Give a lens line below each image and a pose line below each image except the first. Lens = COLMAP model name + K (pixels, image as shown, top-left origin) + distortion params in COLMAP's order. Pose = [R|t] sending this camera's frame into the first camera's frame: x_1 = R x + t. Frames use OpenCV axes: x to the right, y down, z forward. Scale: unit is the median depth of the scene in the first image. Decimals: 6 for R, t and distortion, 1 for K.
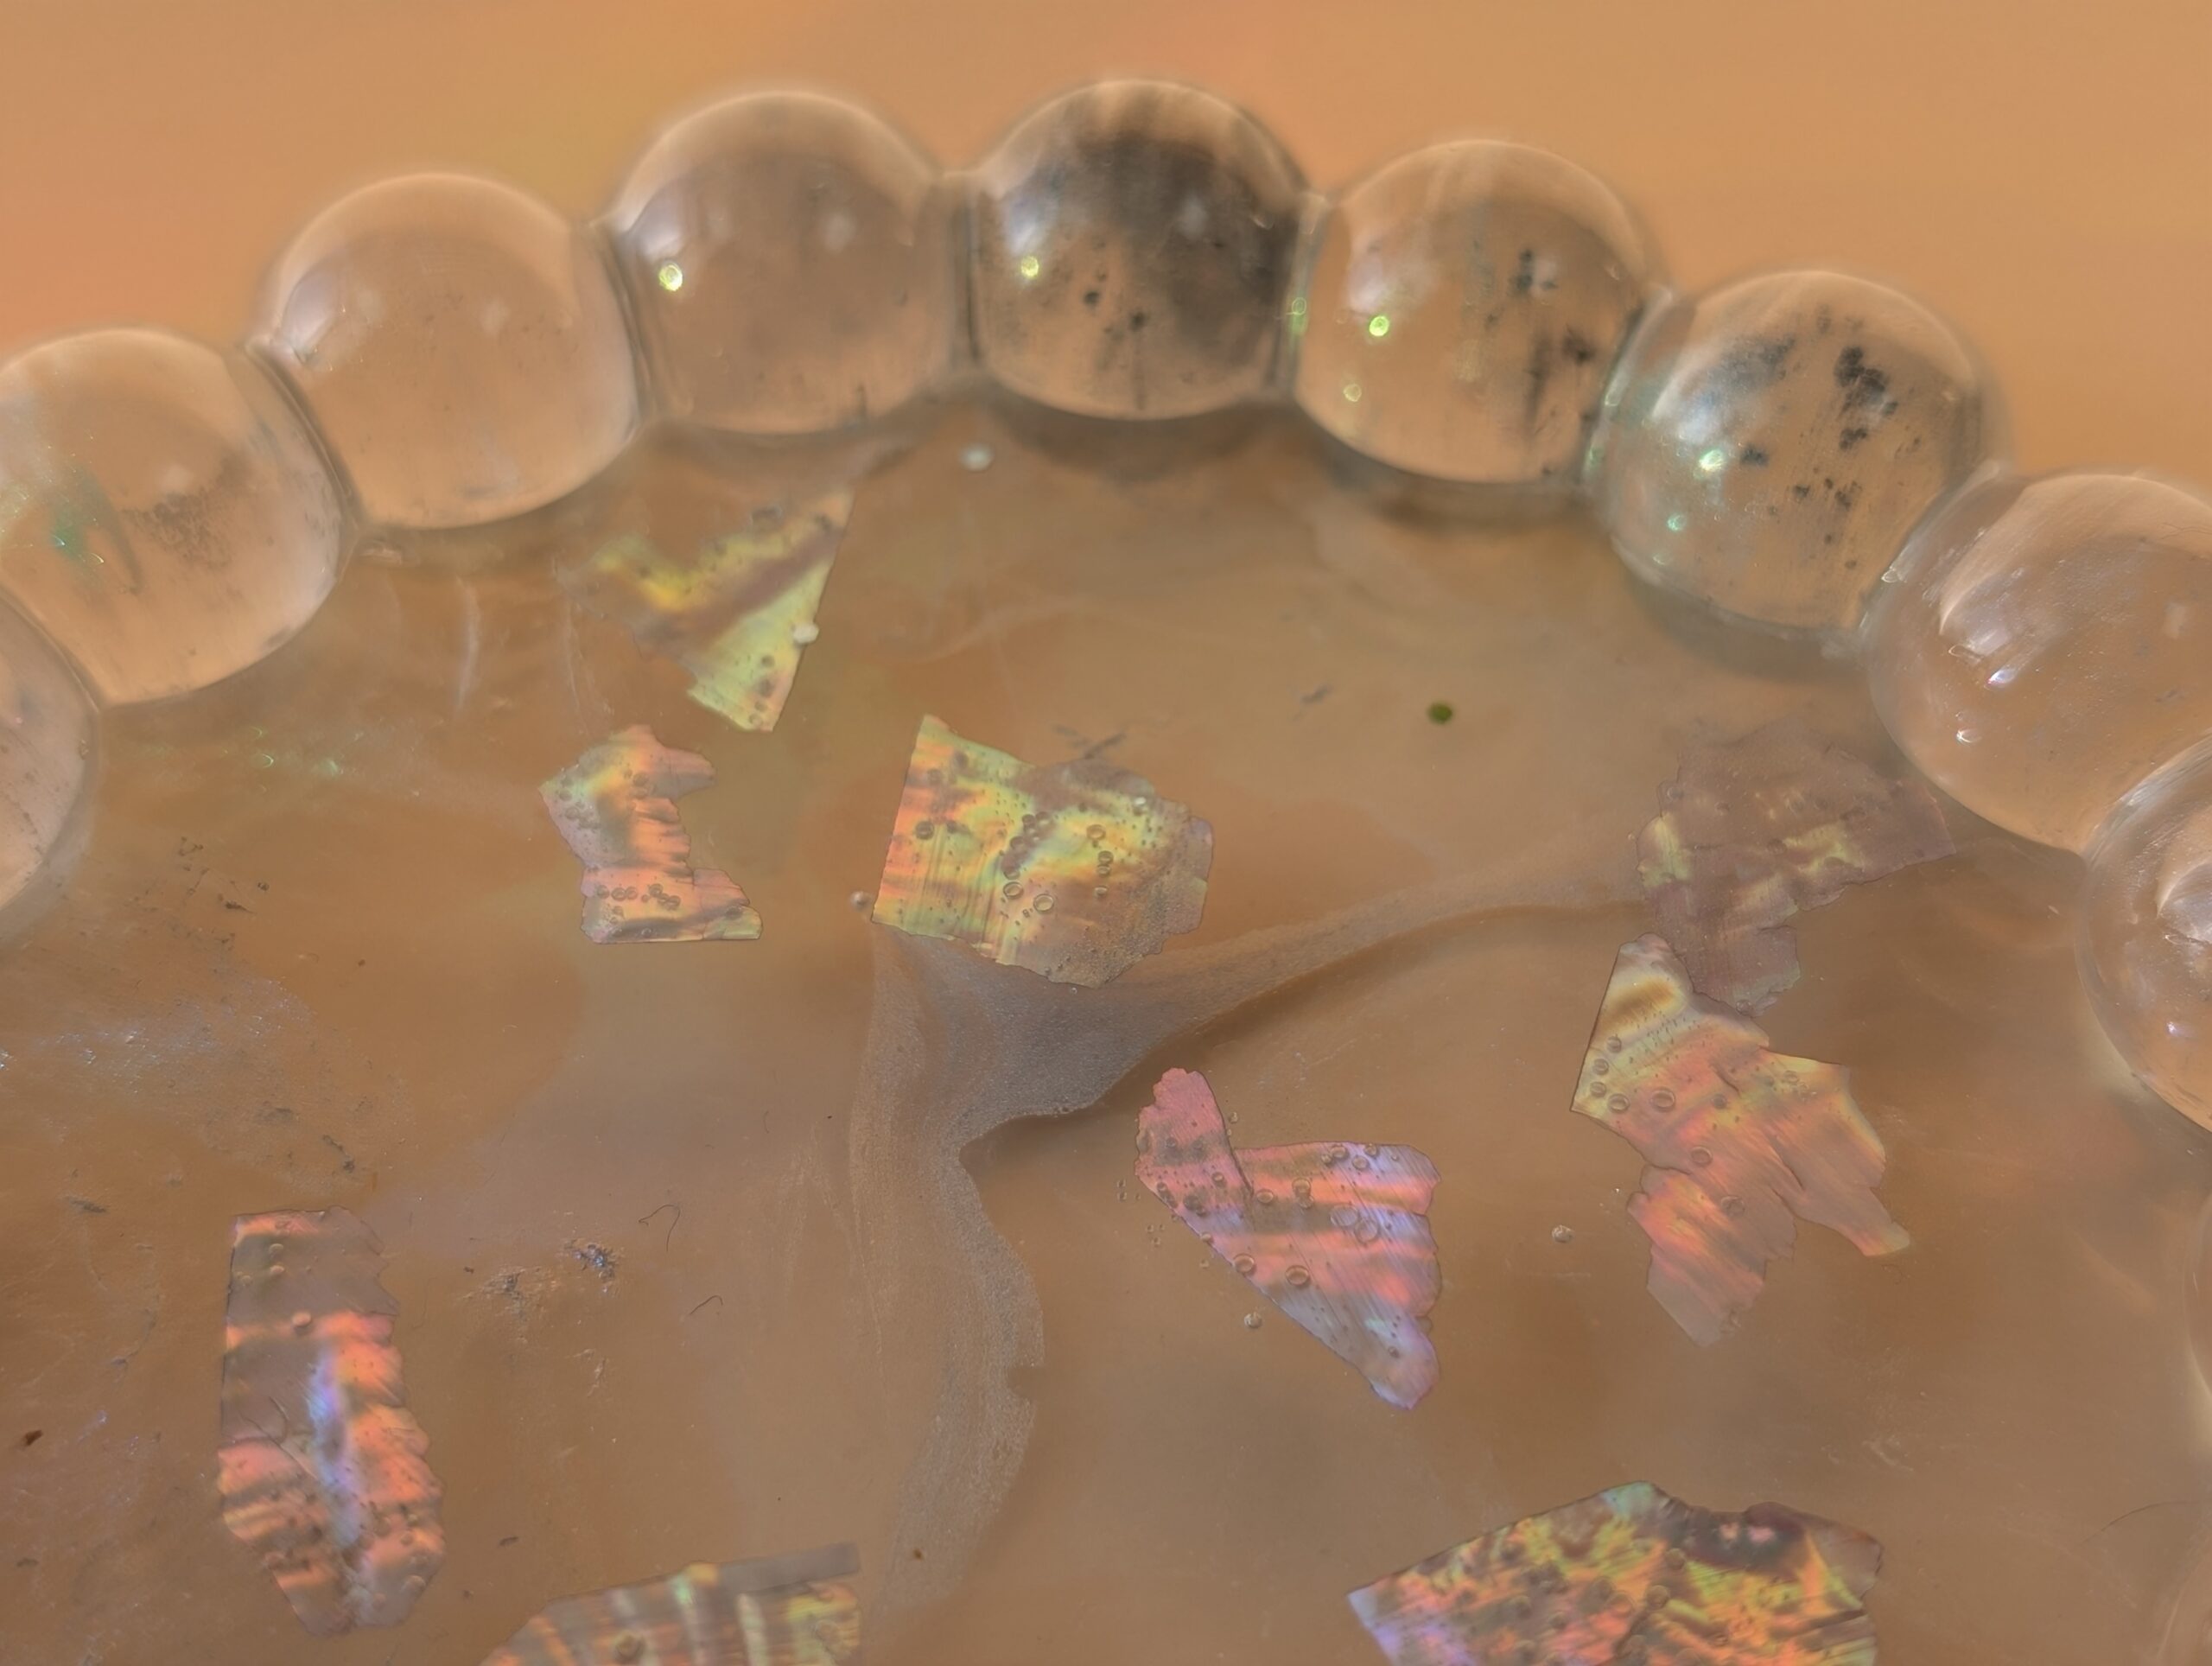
lens RADIAL K [[3309.4, 0, 1027.7], [0, 3309.4, 781.5], [0, 0, 1]] dist [0.254132, -1.795898]
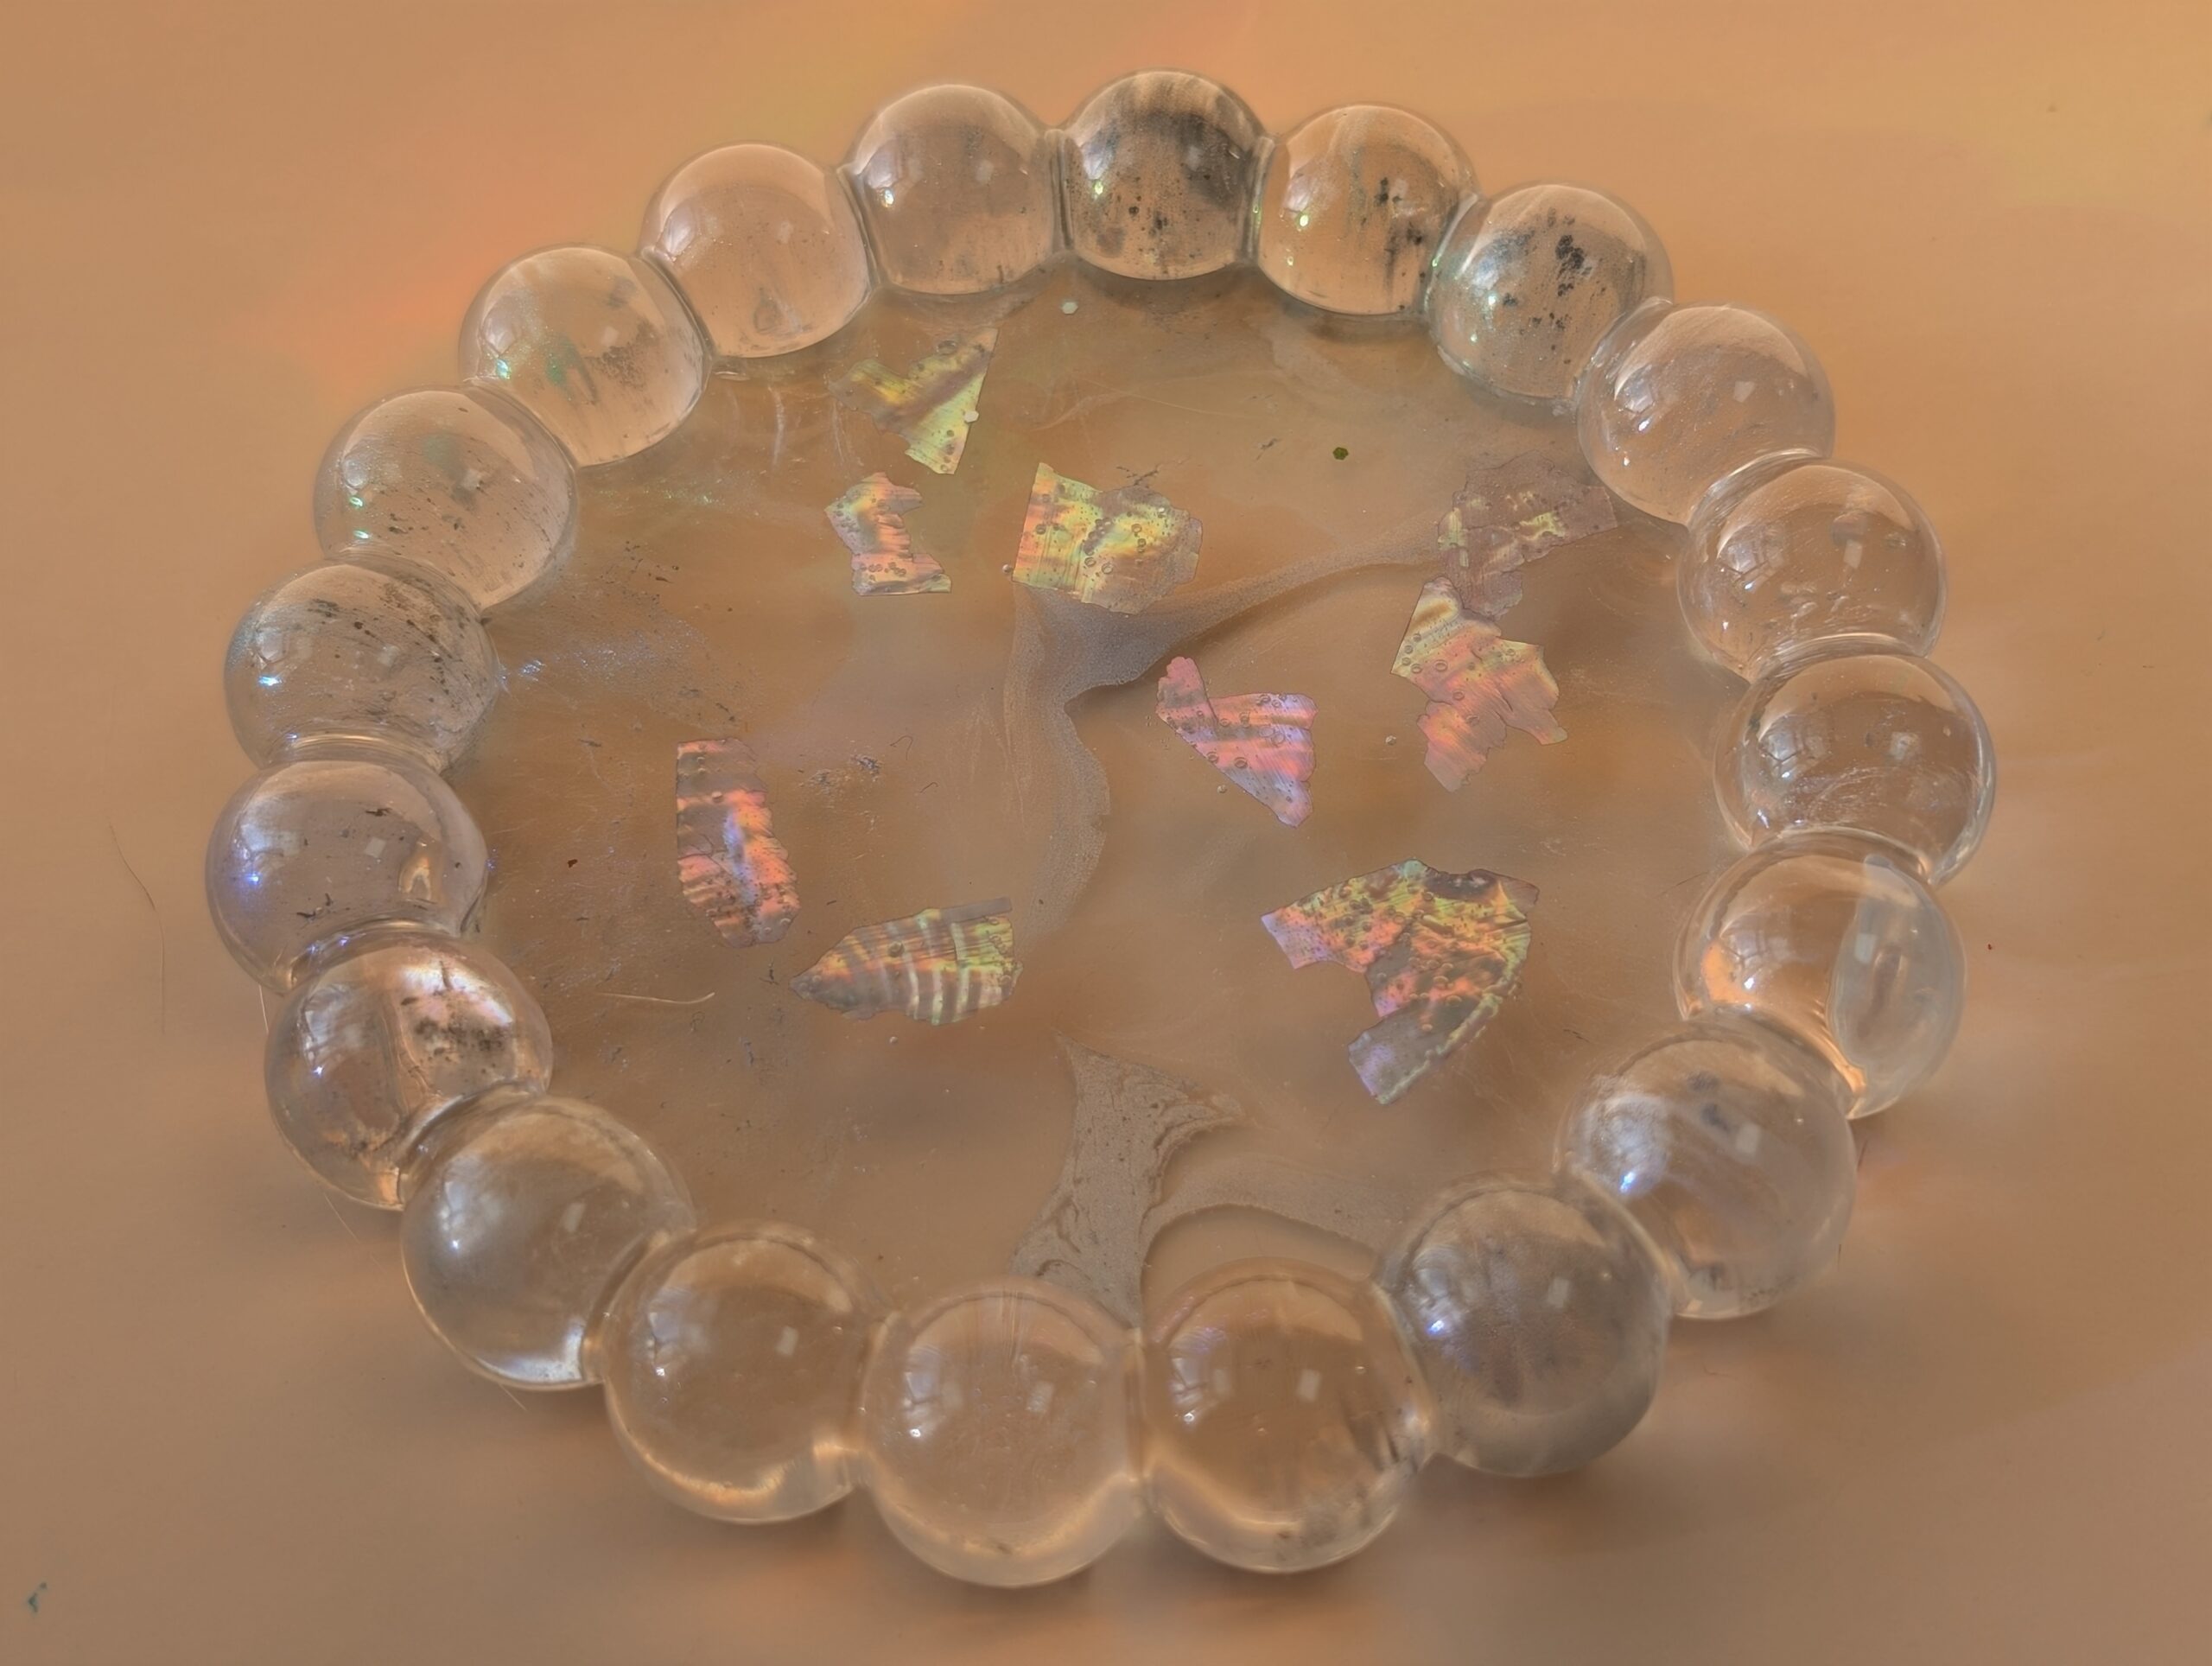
lens RADIAL K [[3090.7, 0, 1114.0], [0, 3090.7, 834.5], [0, 0, 1]] dist [0.256782, -1.306008]
pose [[0.999319, -0.020075, -0.030960, 0.056987], [0.023550, 0.992935, 0.116301, -0.015121], [0.028407, -0.116951, 0.992731, -0.681427]]
